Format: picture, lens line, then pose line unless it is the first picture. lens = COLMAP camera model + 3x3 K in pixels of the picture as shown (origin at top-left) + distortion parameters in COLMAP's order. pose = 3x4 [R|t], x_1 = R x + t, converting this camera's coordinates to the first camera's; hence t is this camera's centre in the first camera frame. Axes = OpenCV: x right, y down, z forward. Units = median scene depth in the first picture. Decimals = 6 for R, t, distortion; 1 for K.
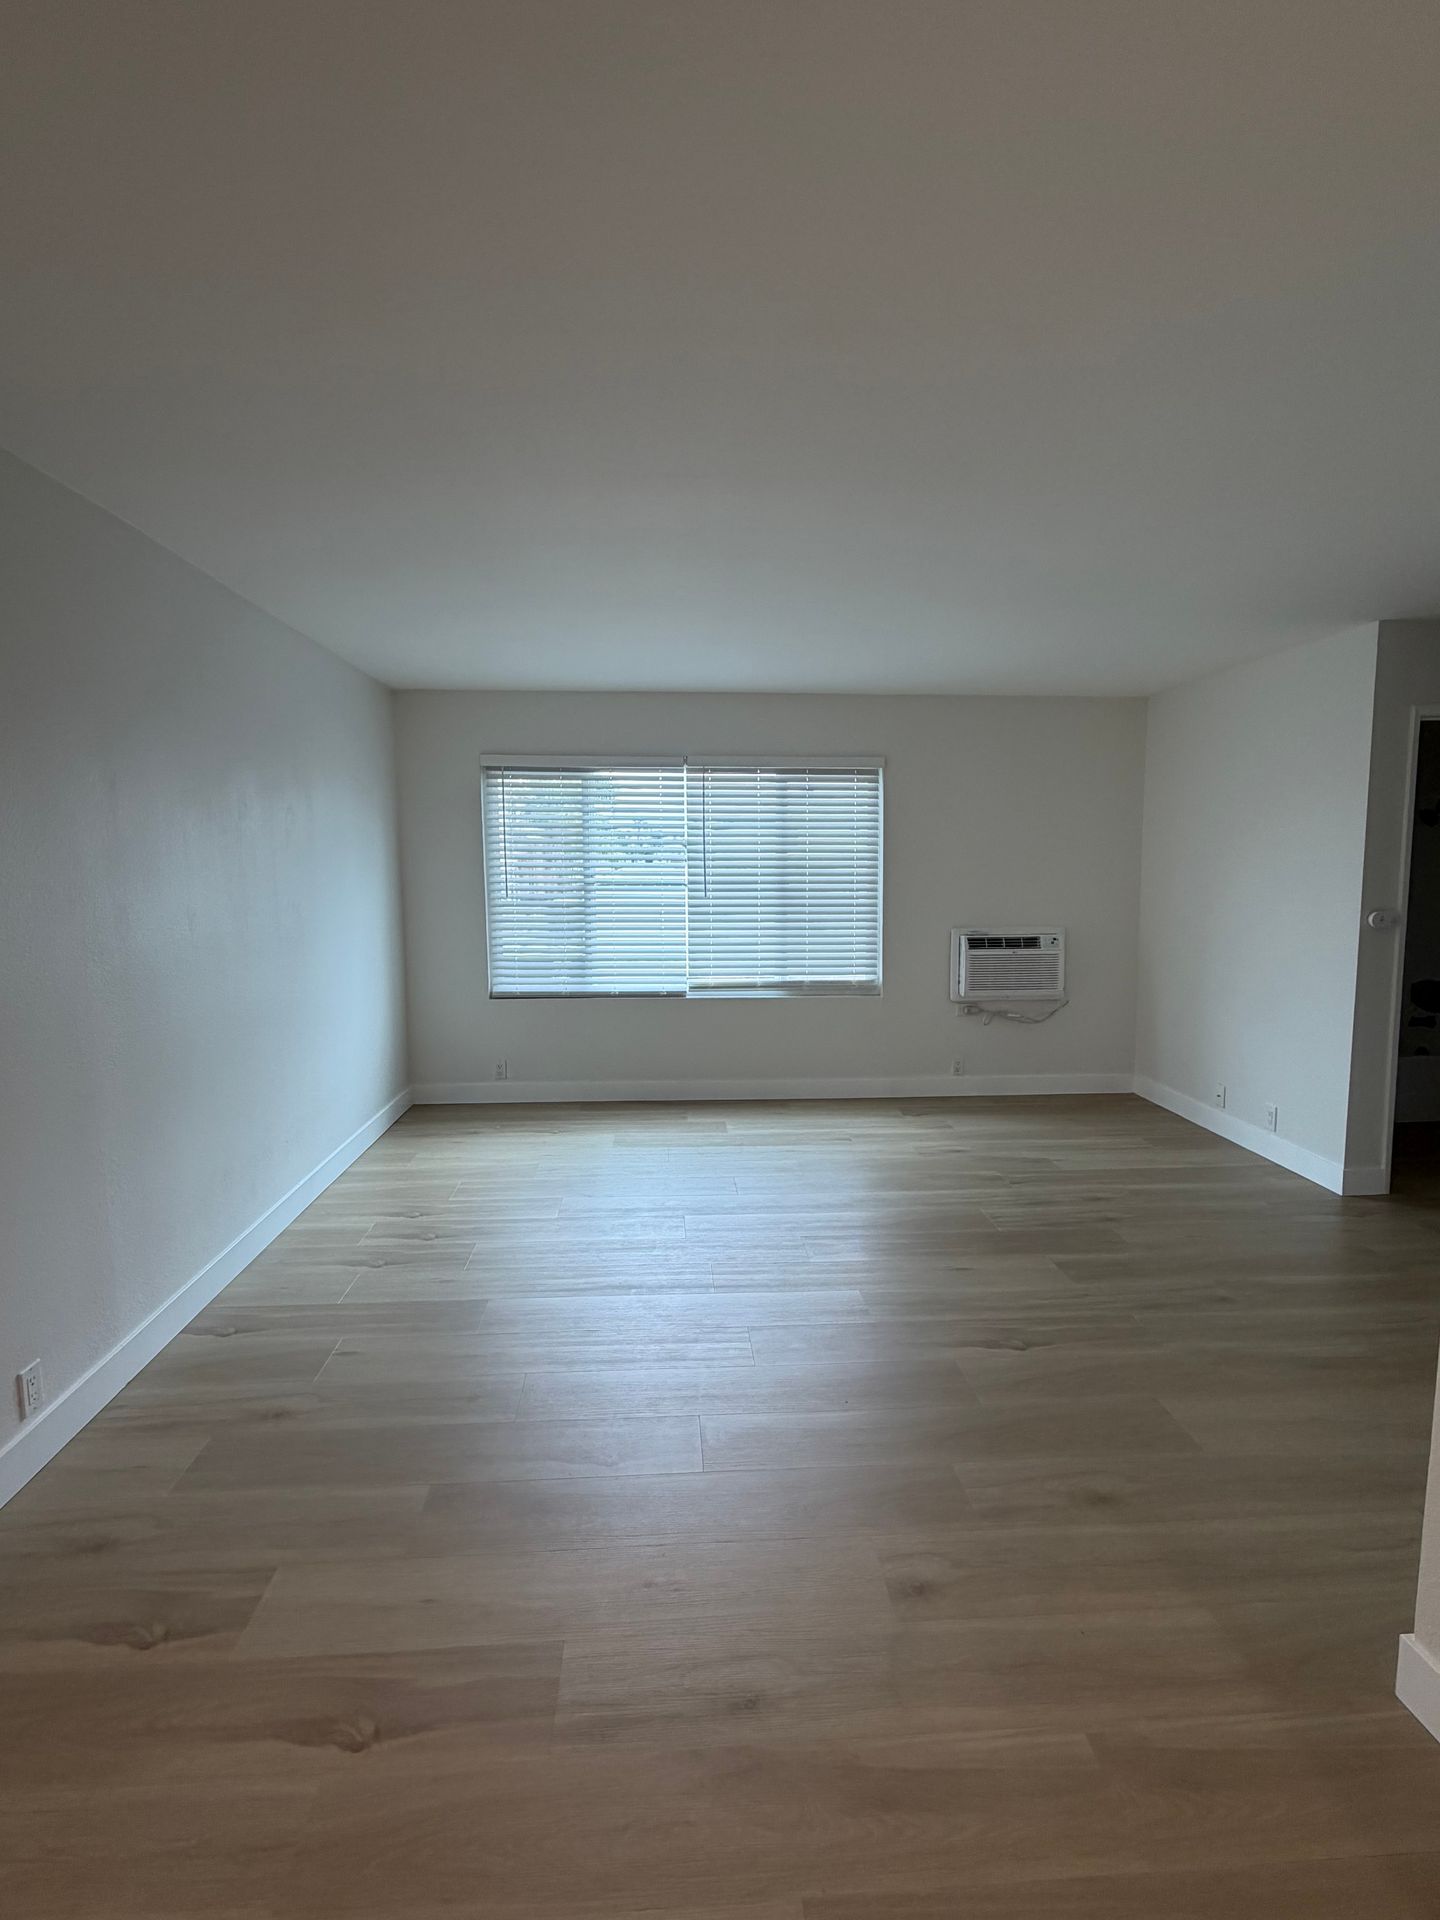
lens RADIAL K [[929.8, 0, 716.5], [0, 929.8, 957.1], [0, 0, 1]] dist [0.002311, 0.001596]
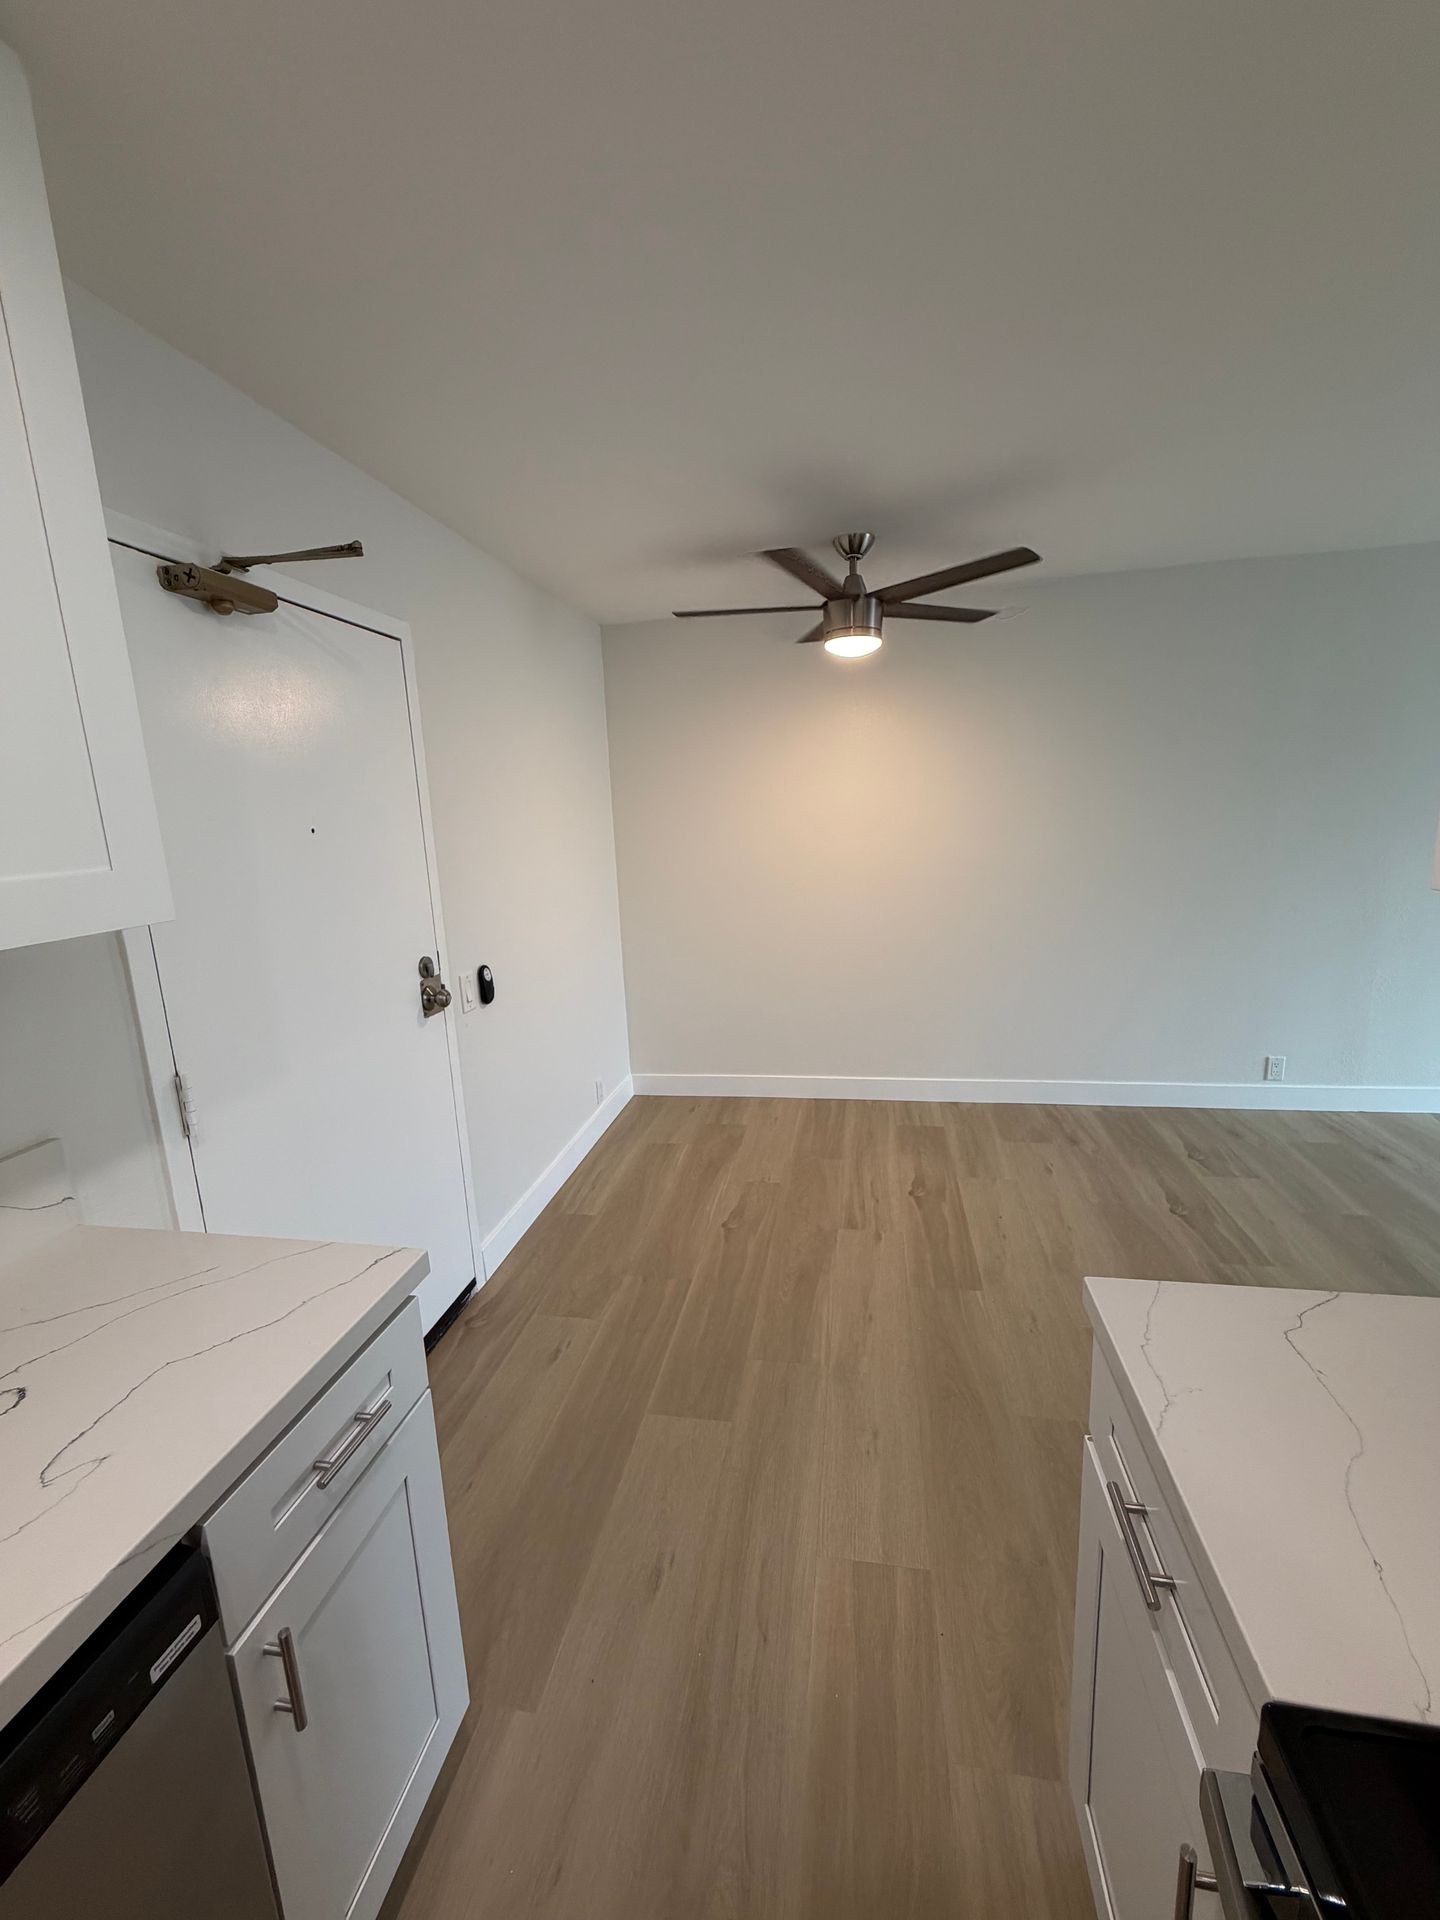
lens RADIAL K [[763.7, 0, 721.2], [0, 763.7, 955.6], [0, 0, 1]] dist [-0.000937, 0.000082]
pose [[-0.242520, 0.203283, -0.948609, 0.427340], [-0.050432, 0.973837, 0.221583, -0.025644], [0.968835, 0.101579, -0.225923, 0.091599]]
